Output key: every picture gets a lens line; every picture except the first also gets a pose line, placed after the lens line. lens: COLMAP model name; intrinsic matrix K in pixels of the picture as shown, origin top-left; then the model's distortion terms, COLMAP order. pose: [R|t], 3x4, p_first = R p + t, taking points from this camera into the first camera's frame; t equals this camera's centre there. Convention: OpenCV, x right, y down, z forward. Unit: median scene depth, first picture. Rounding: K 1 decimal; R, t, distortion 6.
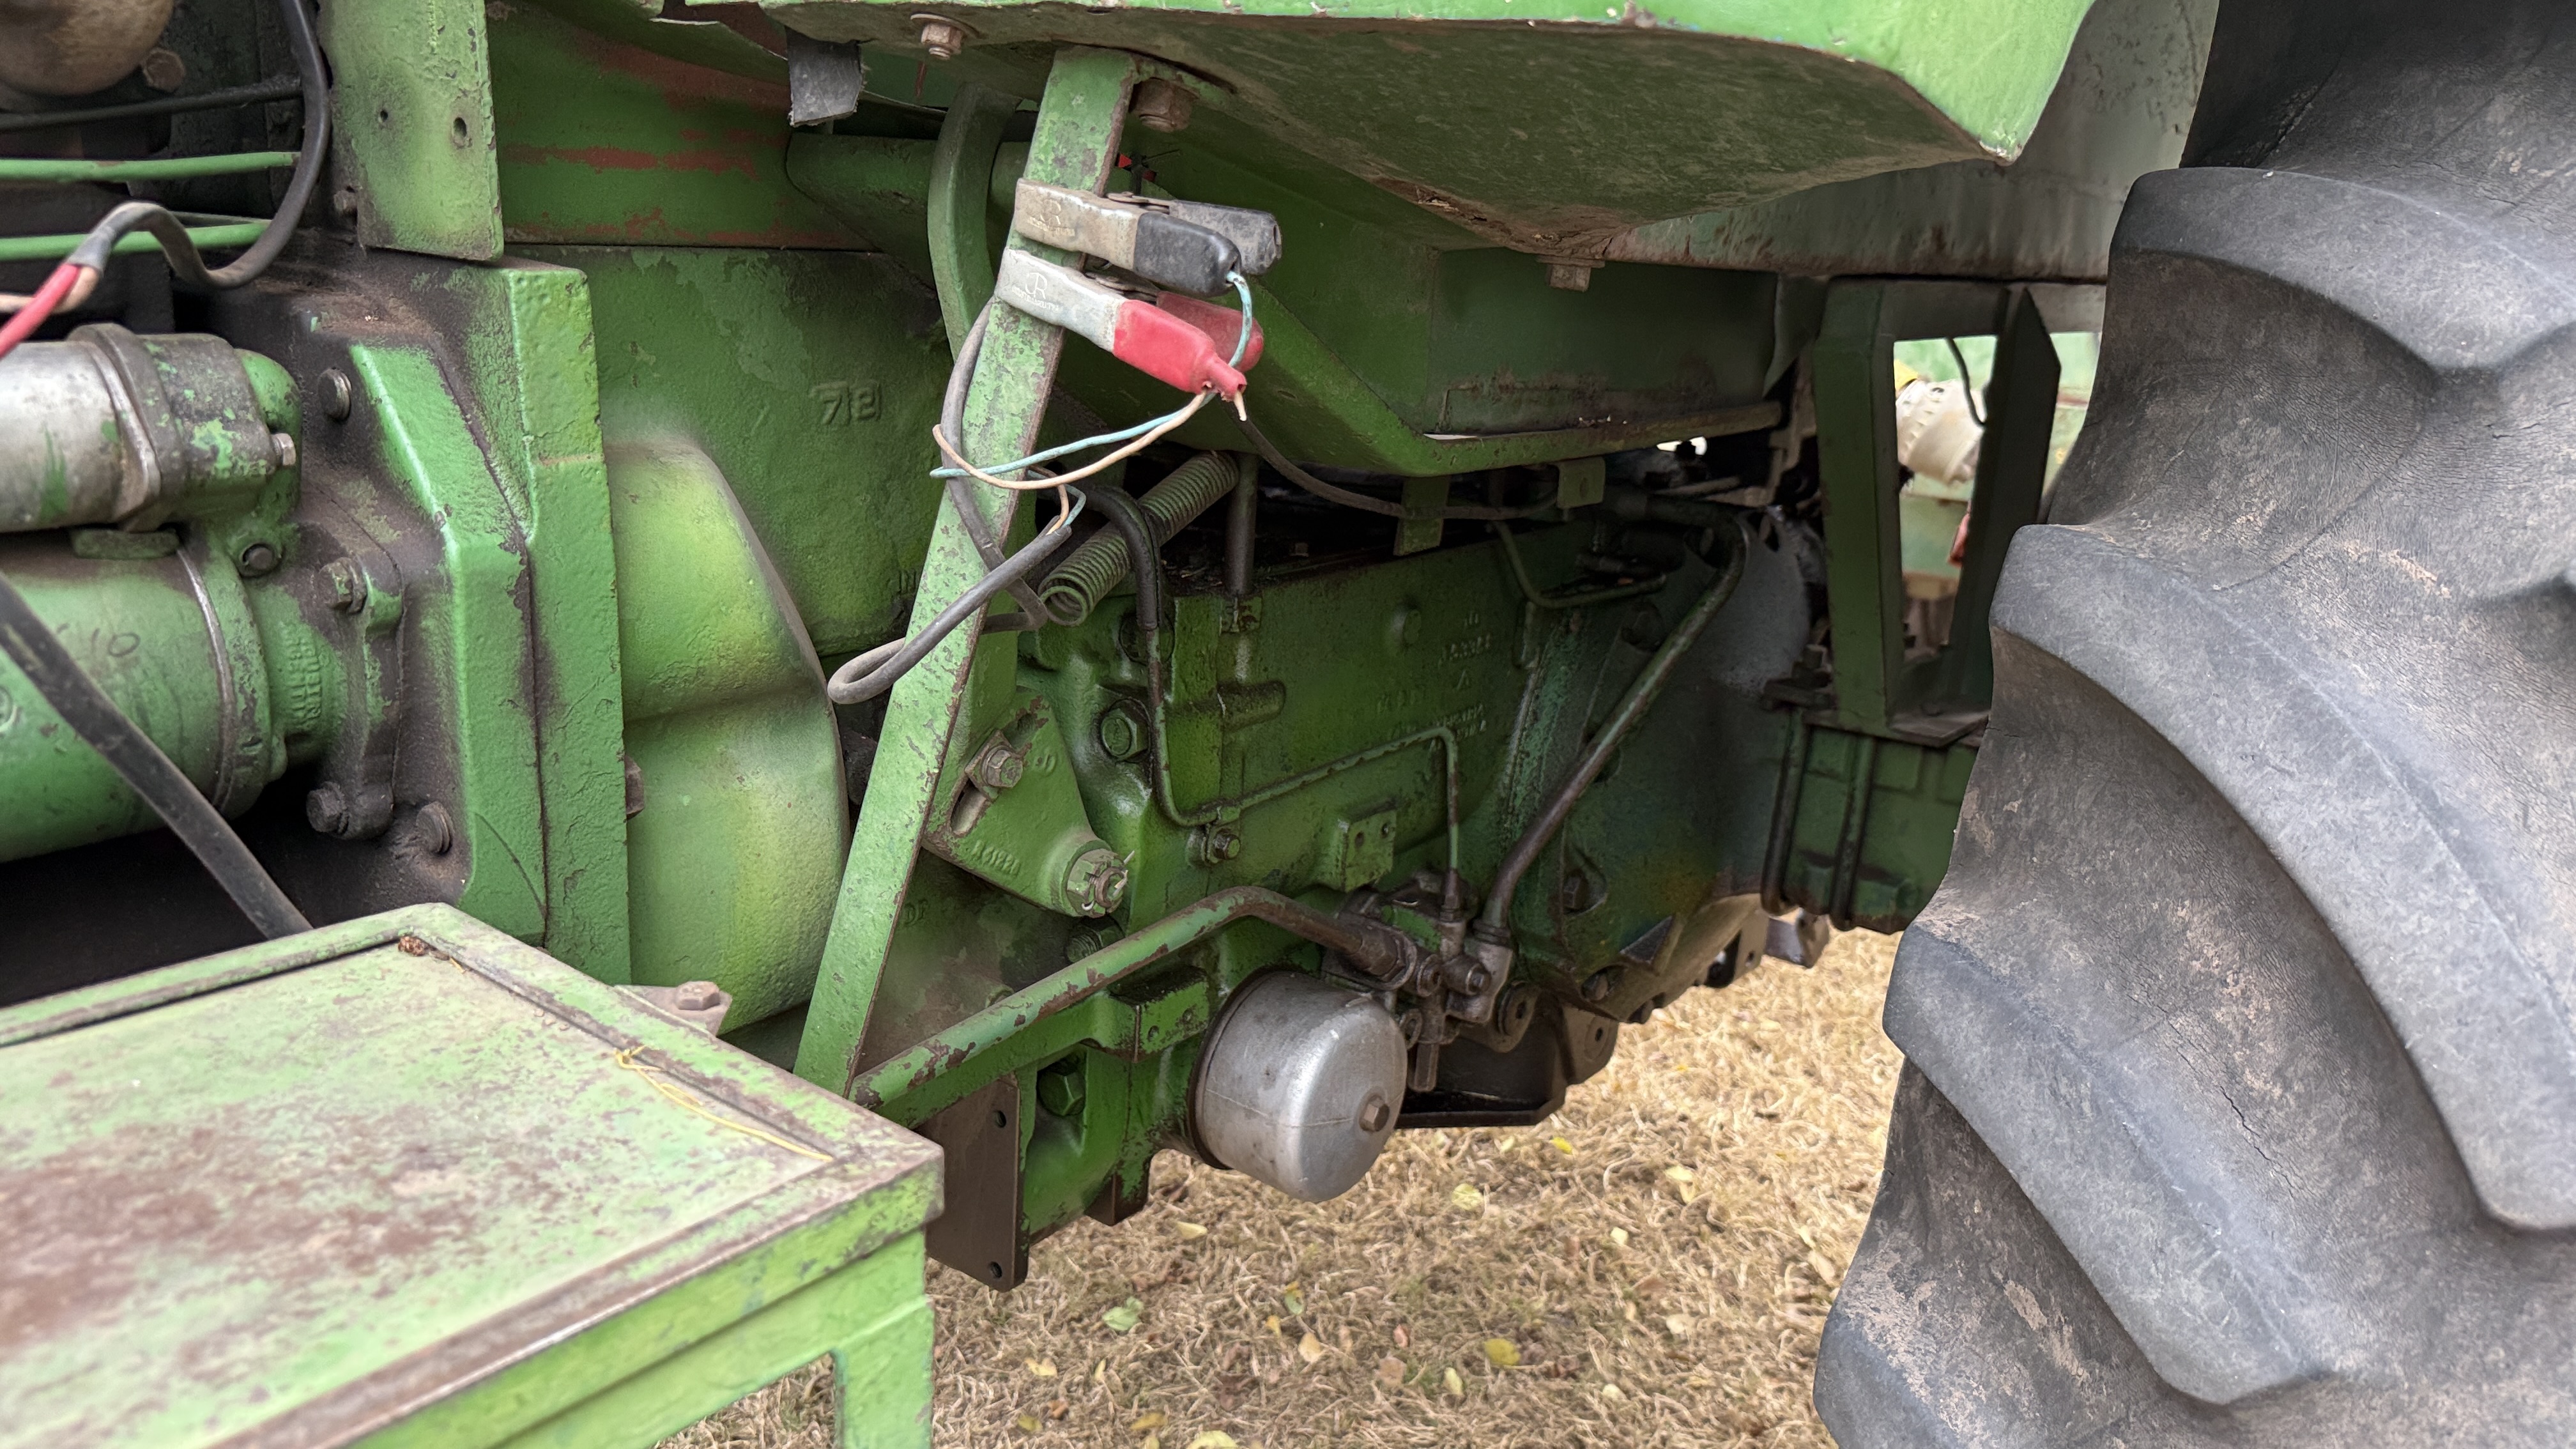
lens RADIAL K [[1822.6, 0, 1272.4], [0, 1822.6, 726.0], [0, 0, 1]] dist [0.075244, -0.106031]
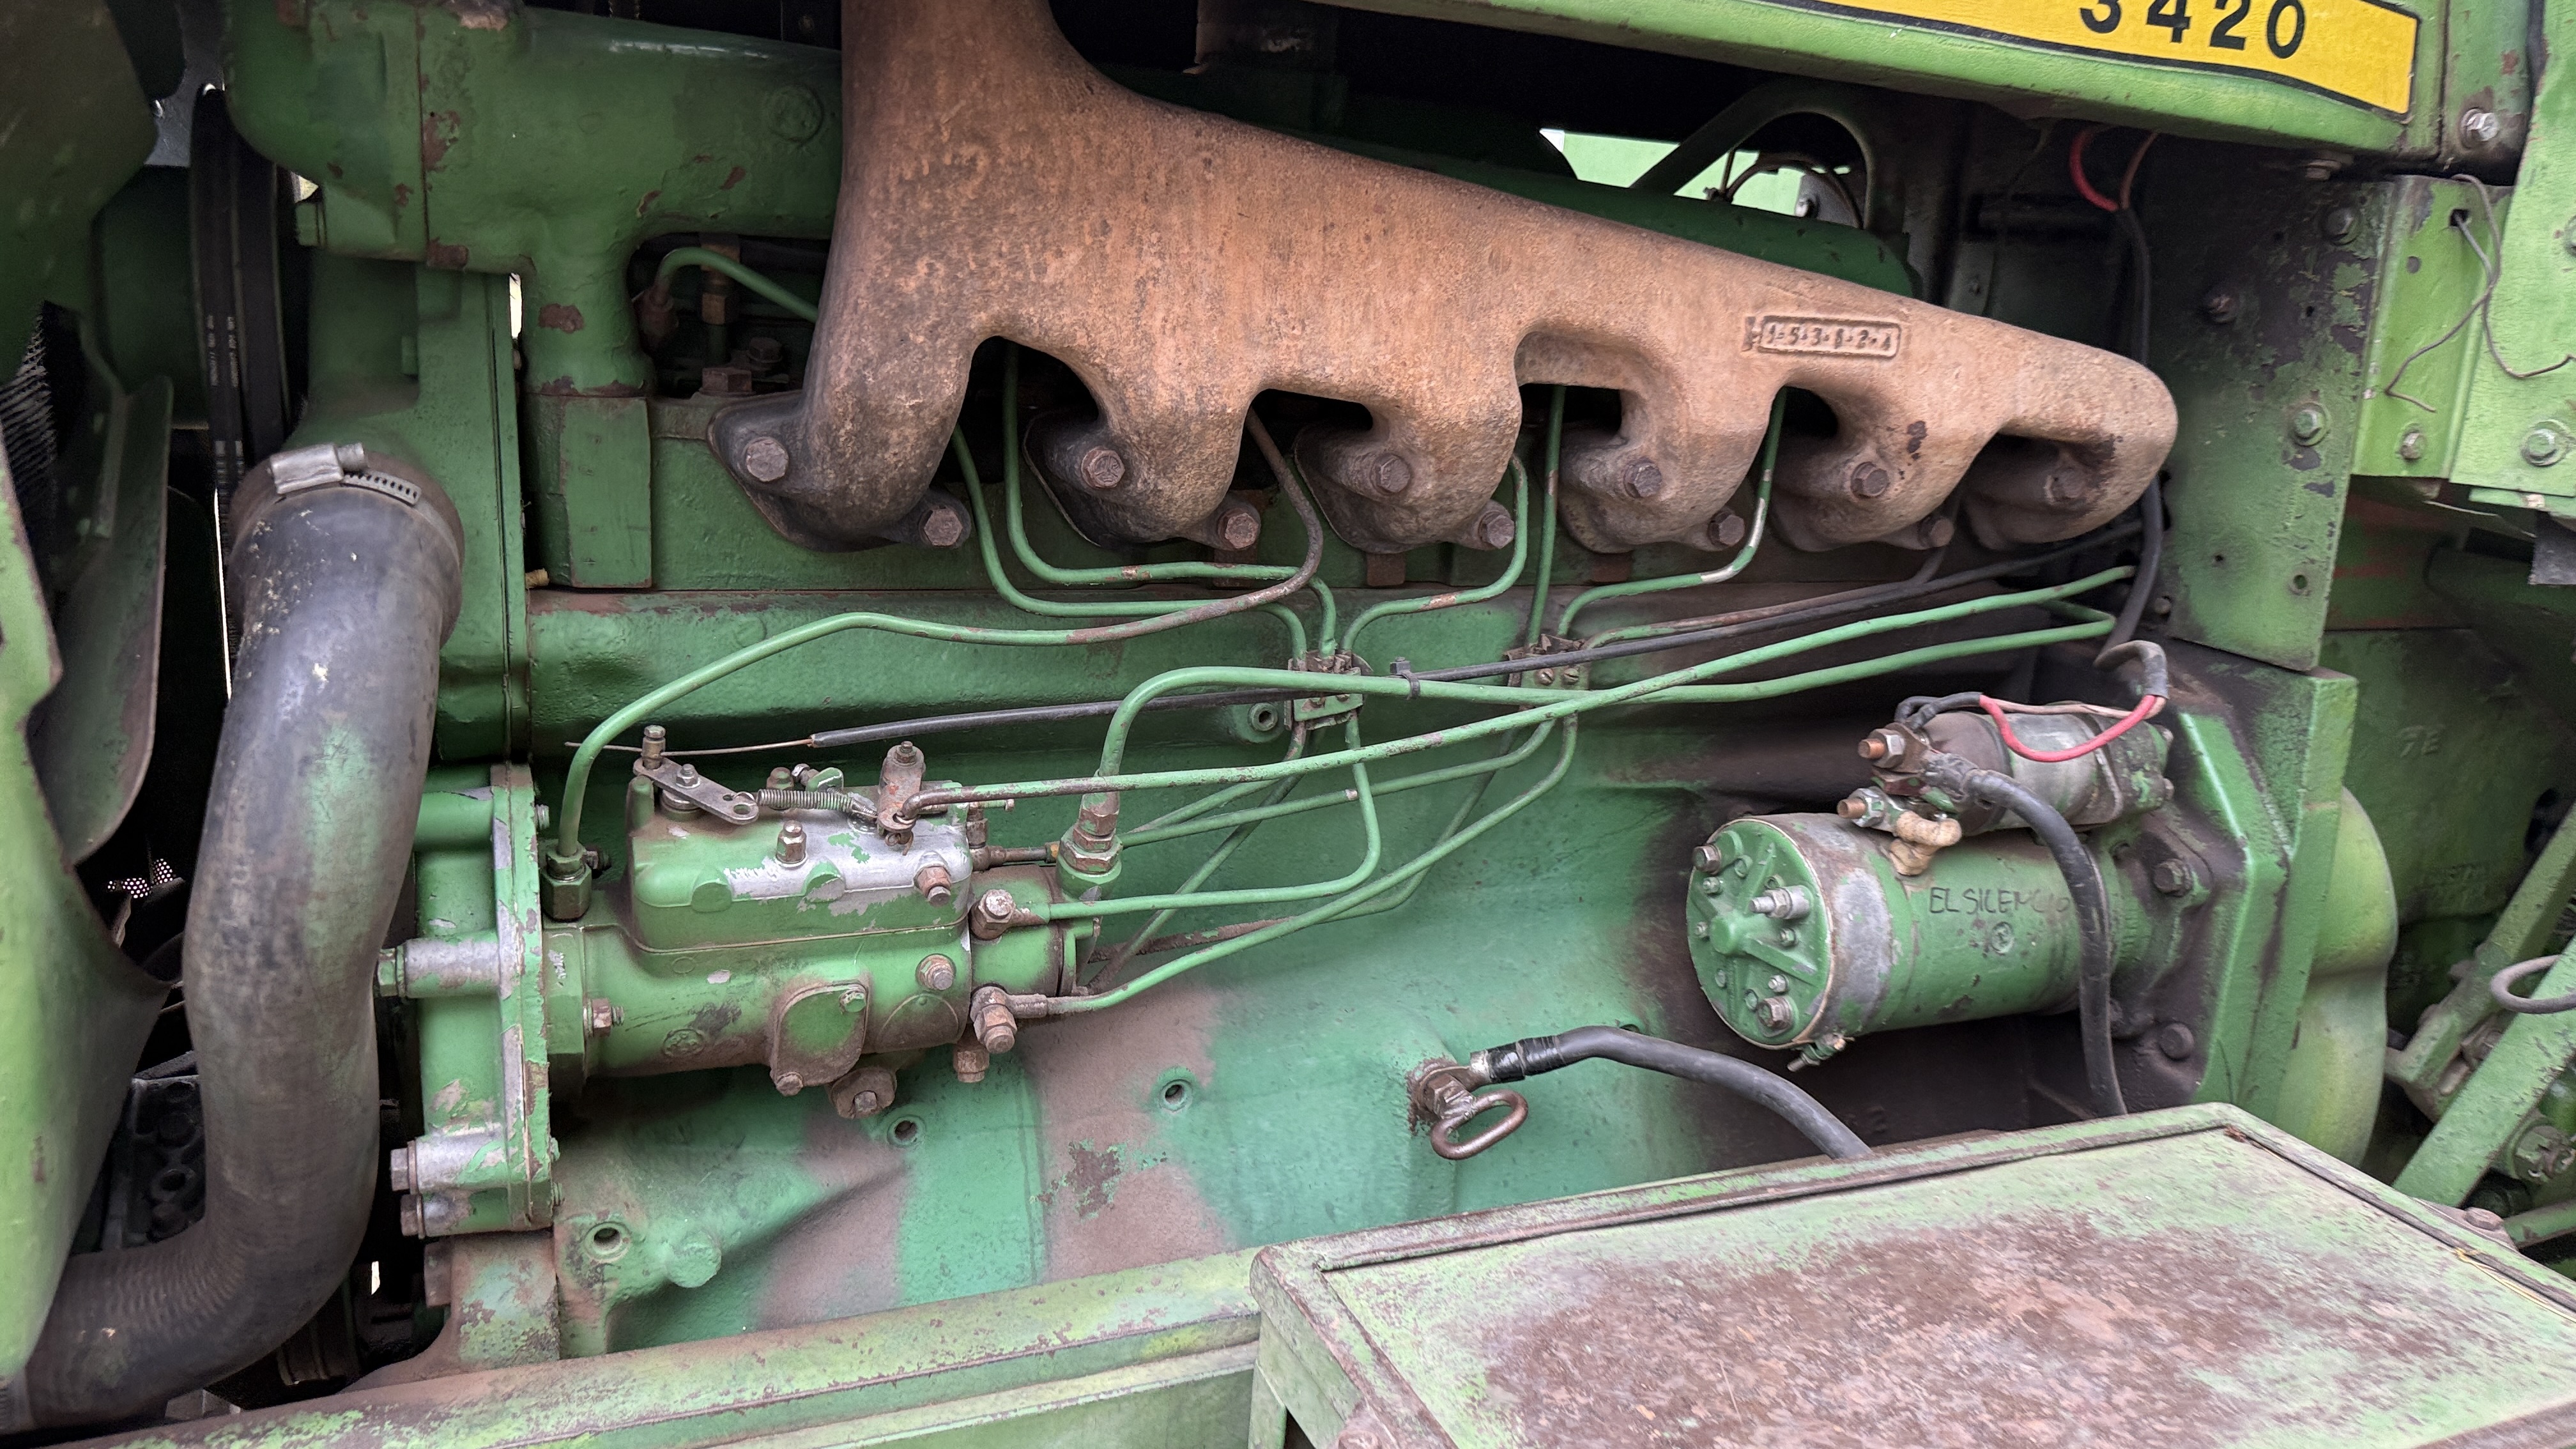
lens RADIAL K [[1855.7, 0, 1301.3], [0, 1855.7, 729.3], [0, 0, 1]] dist [0.006775, -0.006856]
pose [[0.881255, 0.131422, -0.454002, -0.445767], [-0.156723, 0.987472, -0.018365, -0.054511], [0.445901, 0.087336, 0.890811, -0.656951]]
